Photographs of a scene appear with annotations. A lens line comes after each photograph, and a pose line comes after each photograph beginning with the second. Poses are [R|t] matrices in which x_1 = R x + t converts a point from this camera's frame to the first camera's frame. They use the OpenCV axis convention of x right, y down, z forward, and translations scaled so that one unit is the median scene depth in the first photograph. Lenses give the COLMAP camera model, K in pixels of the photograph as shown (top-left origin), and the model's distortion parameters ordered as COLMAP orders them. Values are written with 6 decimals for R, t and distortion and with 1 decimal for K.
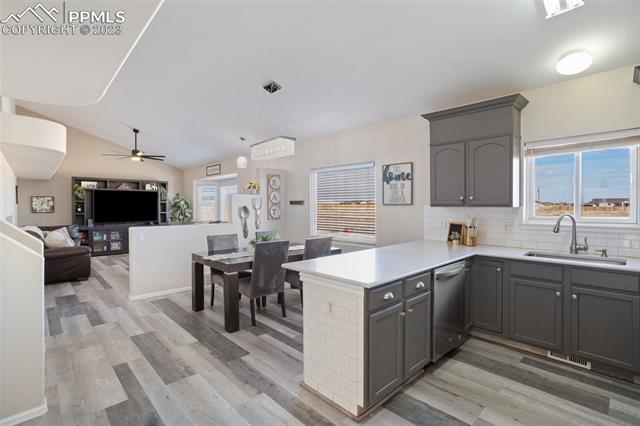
lens RADIAL K [[302.0, 0, 322.8], [0, 302.0, 209.6], [0, 0, 1]] dist [-0.030805, 0.010138]
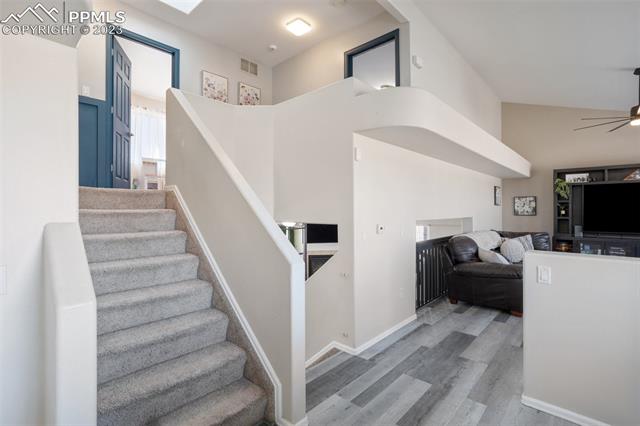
lens RADIAL K [[302.0, 0, 322.3], [0, 302.0, 213.1], [0, 0, 1]] dist [-0.030805, 0.010138]
pose [[0.058043, 0.012005, -0.998242, -0.134252], [-0.006840, 0.999909, 0.011628, -0.003137], [0.998291, 0.006154, 0.058120, 0.470846]]
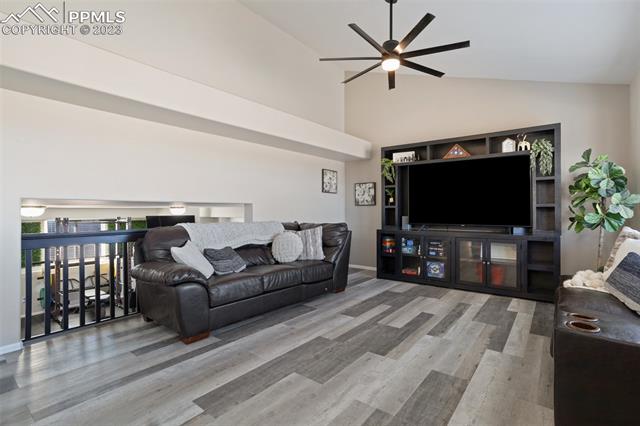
lens RADIAL K [[302.0, 0, 317.6], [0, 302.0, 212.3], [0, 0, 1]] dist [-0.030805, 0.010138]
pose [[0.127966, 0.009248, -0.991735, -0.300415], [-0.012486, 0.999892, 0.007713, 0.031223], [0.991700, 0.011396, 0.128067, 1.055768]]
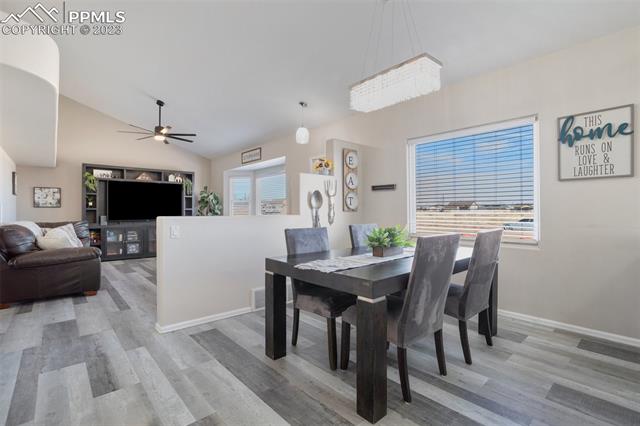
lens RADIAL K [[302.0, 0, 322.1], [0, 302.0, 209.5], [0, 0, 1]] dist [-0.030805, 0.010138]
pose [[0.999242, -0.000526, -0.038930, -0.203542], [-0.000163, 0.999843, -0.017694, 0.041508], [0.038933, 0.017687, 0.999085, 0.280082]]
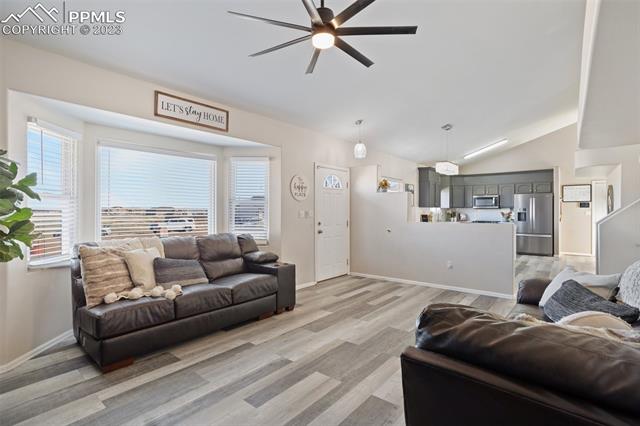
lens RADIAL K [[302.0, 0, 318.5], [0, 302.0, 211.4], [0, 0, 1]] dist [-0.030805, 0.010138]
pose [[-0.104024, 0.003613, 0.994568, -1.146313], [0.016368, 0.999864, -0.001920, 0.007997], [-0.994440, 0.016079, -0.104069, 1.283316]]
